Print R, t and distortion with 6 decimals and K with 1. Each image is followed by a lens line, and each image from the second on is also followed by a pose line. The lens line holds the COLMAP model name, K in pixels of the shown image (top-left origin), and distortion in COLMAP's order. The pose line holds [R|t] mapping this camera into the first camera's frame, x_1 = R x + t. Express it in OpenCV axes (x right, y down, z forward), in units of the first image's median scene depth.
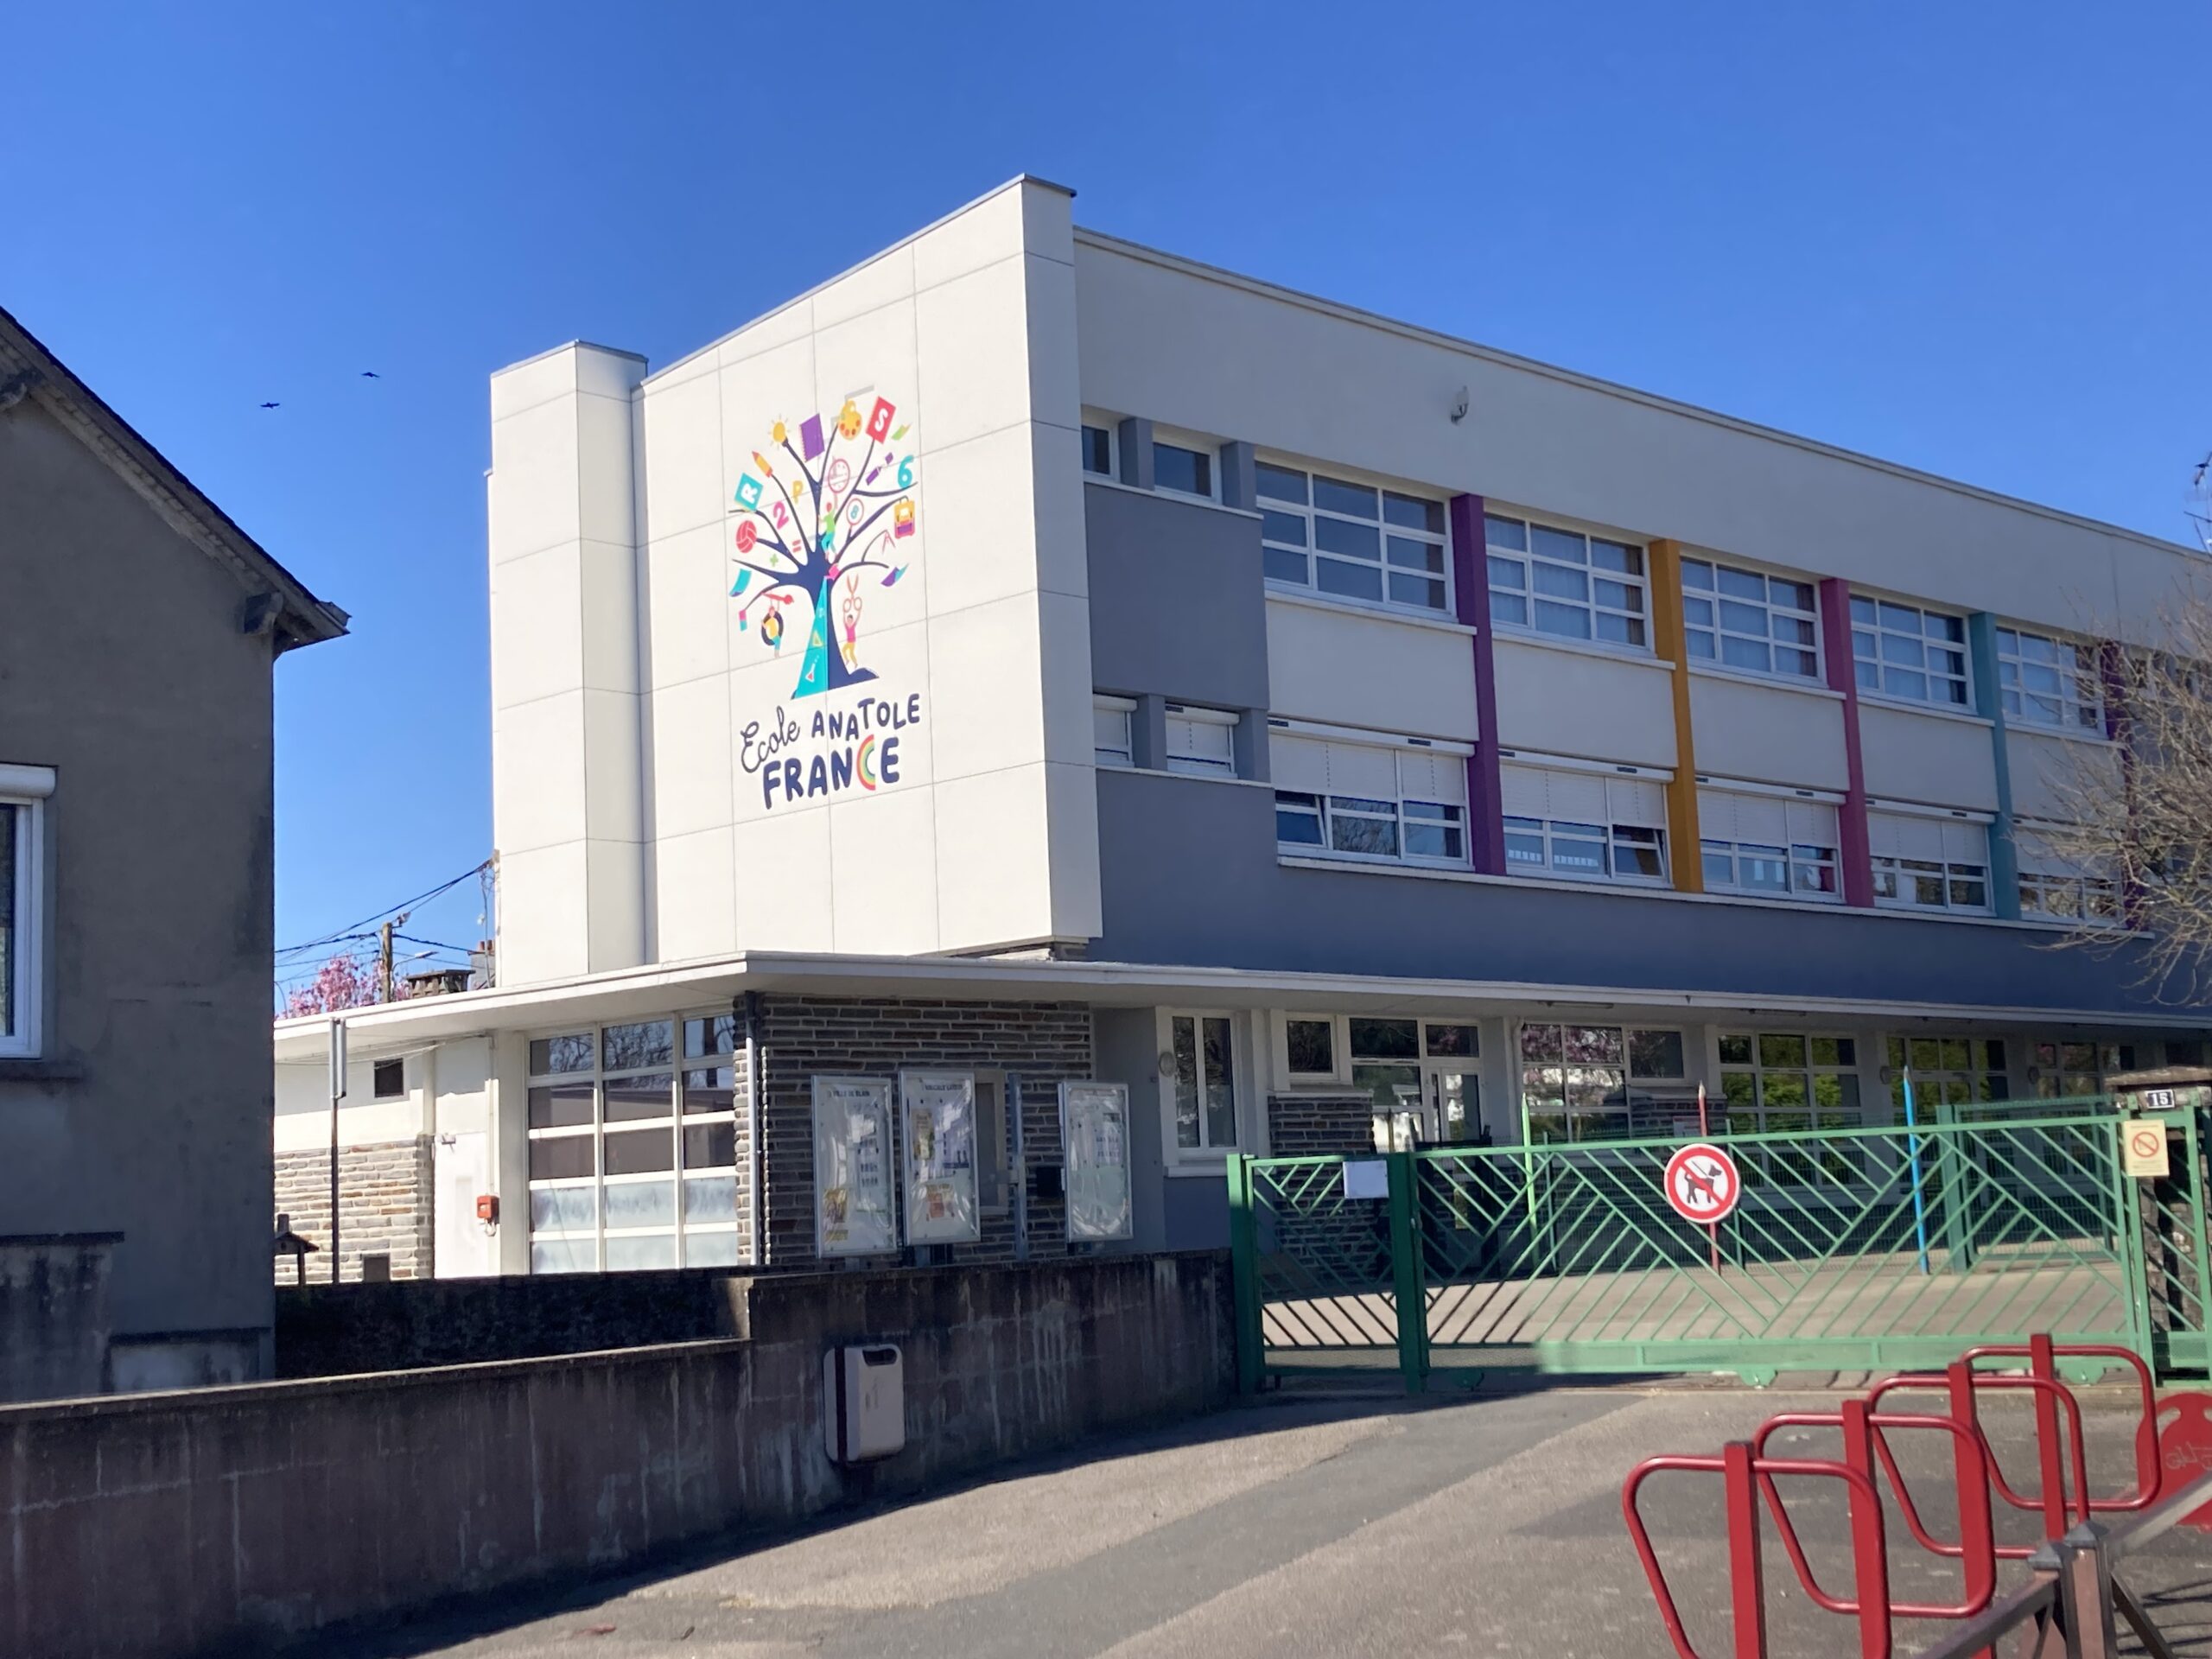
lens RADIAL K [[2869.0, 0, 1106.0], [0, 2869.0, 829.5], [0, 0, 1]] dist [0.268718, -0.013532]
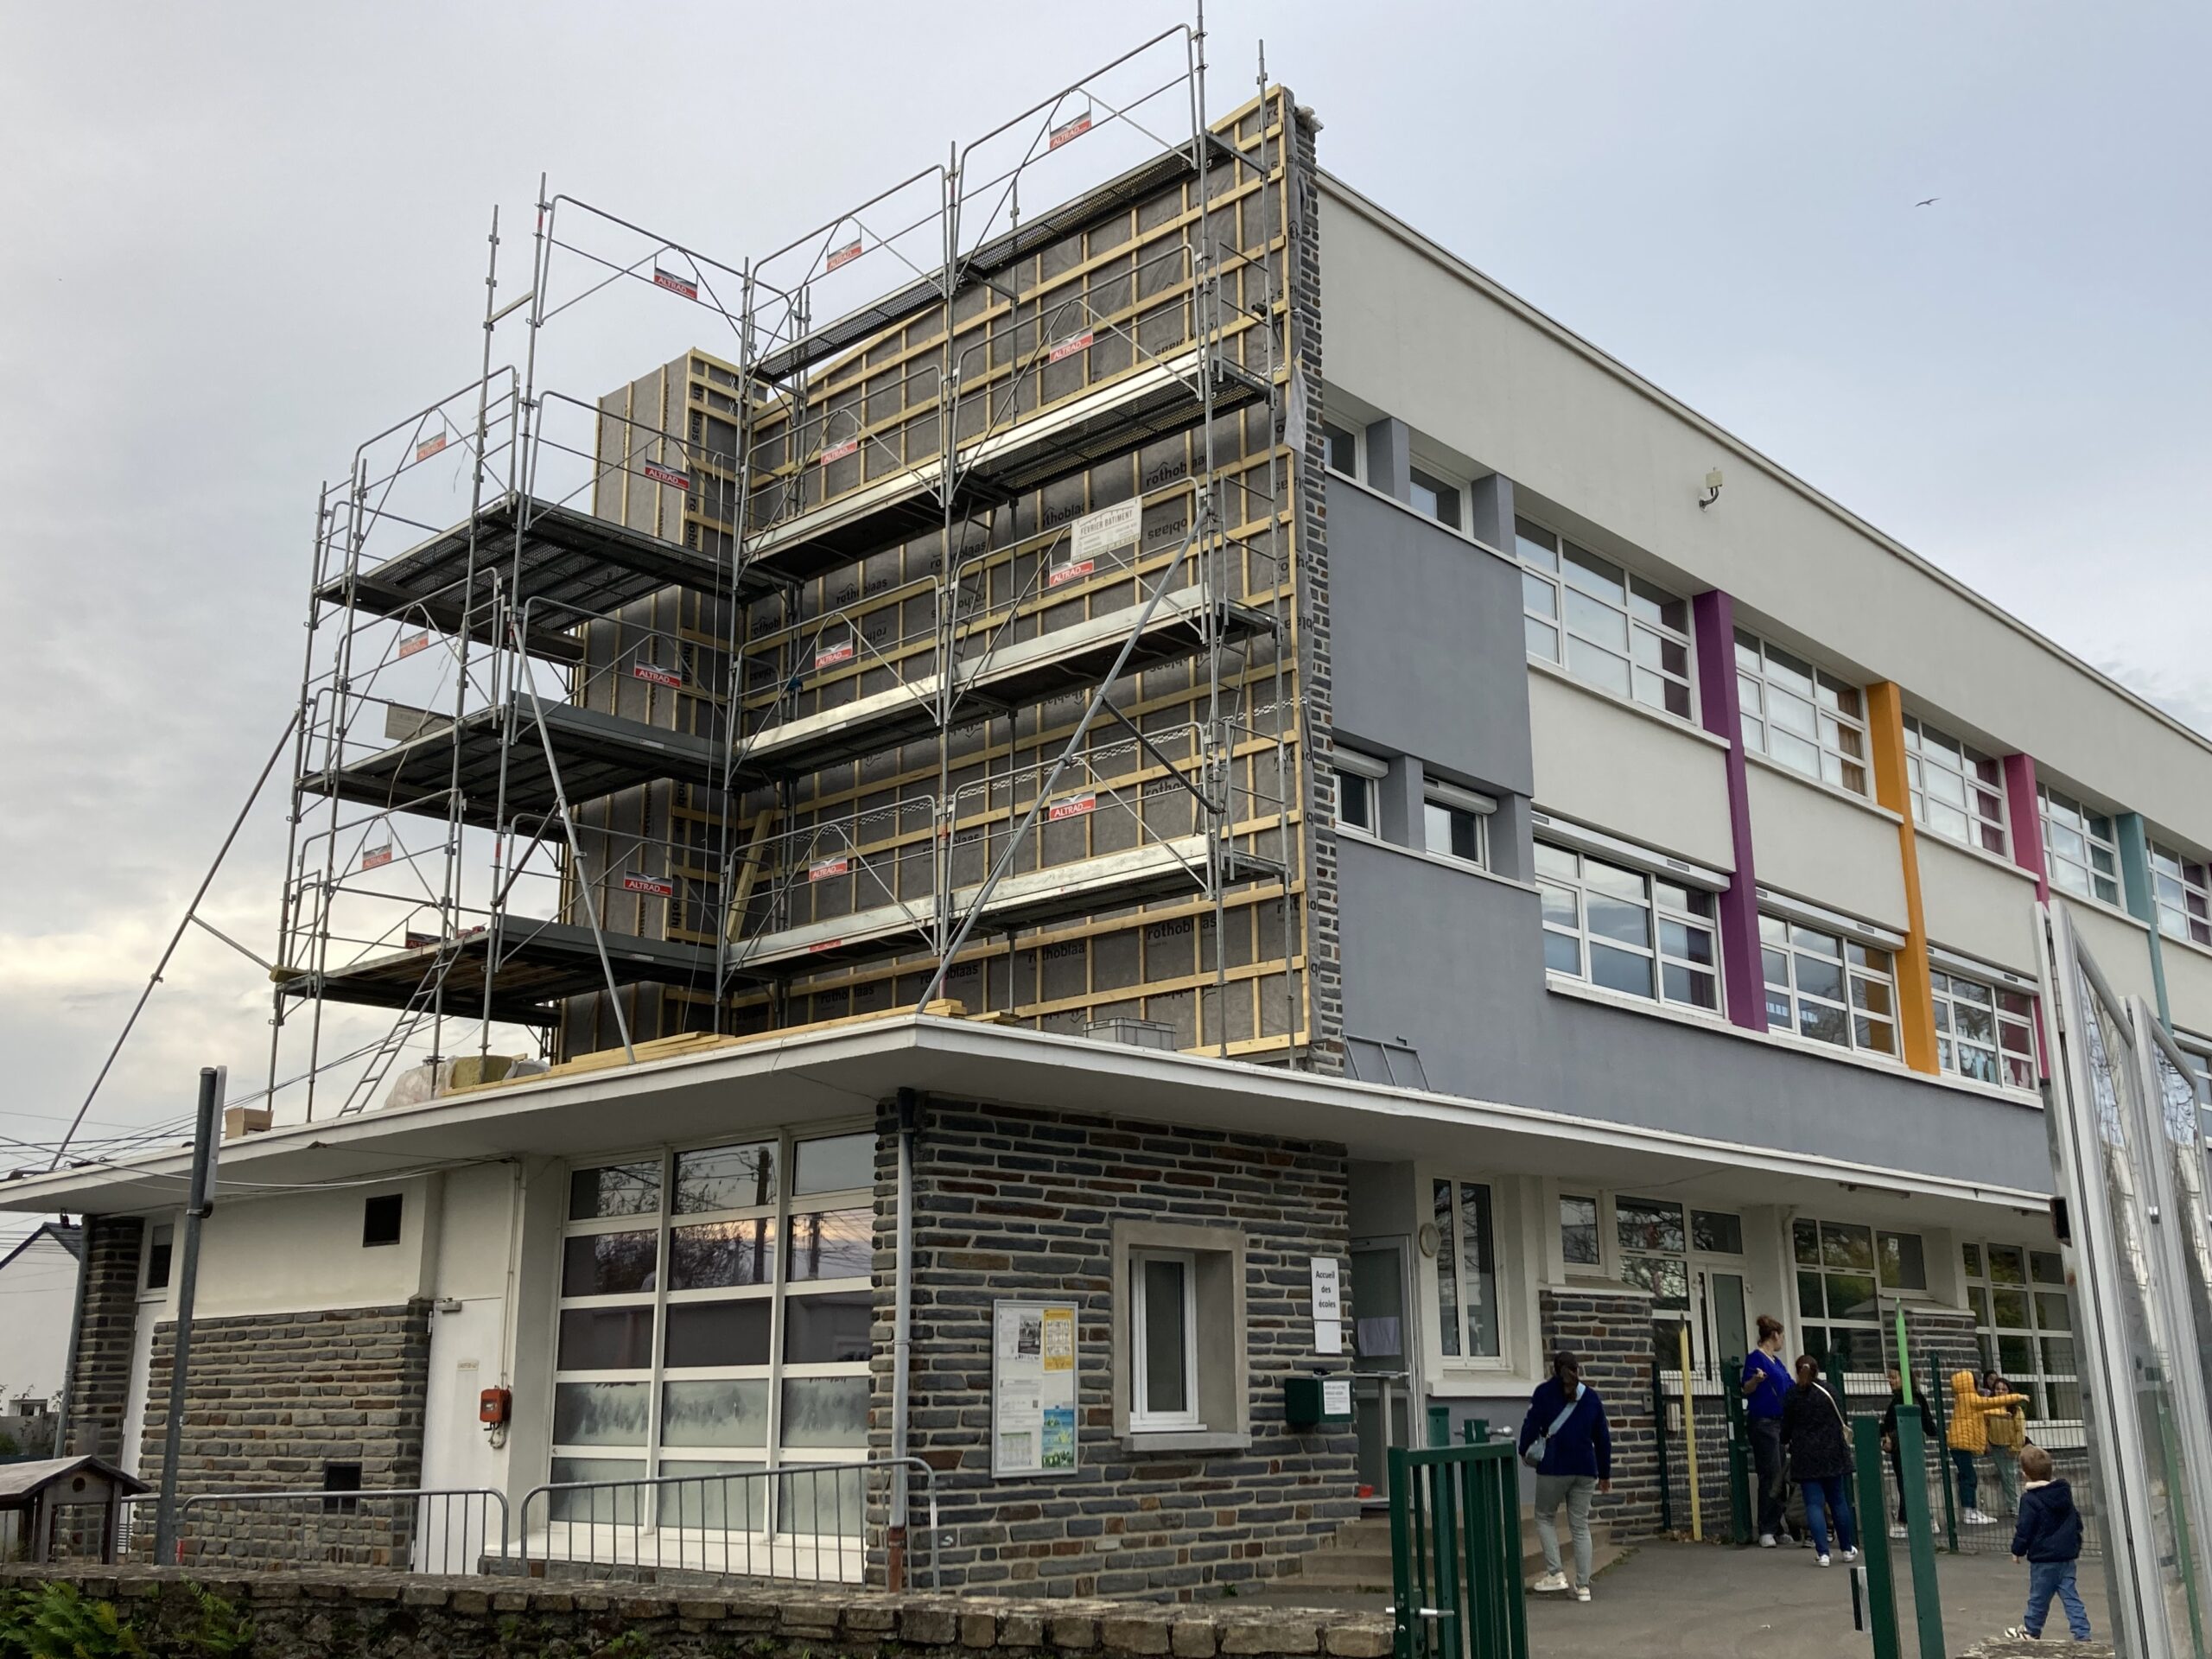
lens RADIAL K [[2174.6, 0, 1106.0], [0, 2174.6, 829.5], [0, 0, 1]] dist [0.069199, 0.002382]
pose [[0.998908, 0.040287, 0.023641, -0.086161], [-0.037097, 0.991758, -0.122635, 0.052893], [-0.028386, 0.121624, 0.992170, 0.468836]]
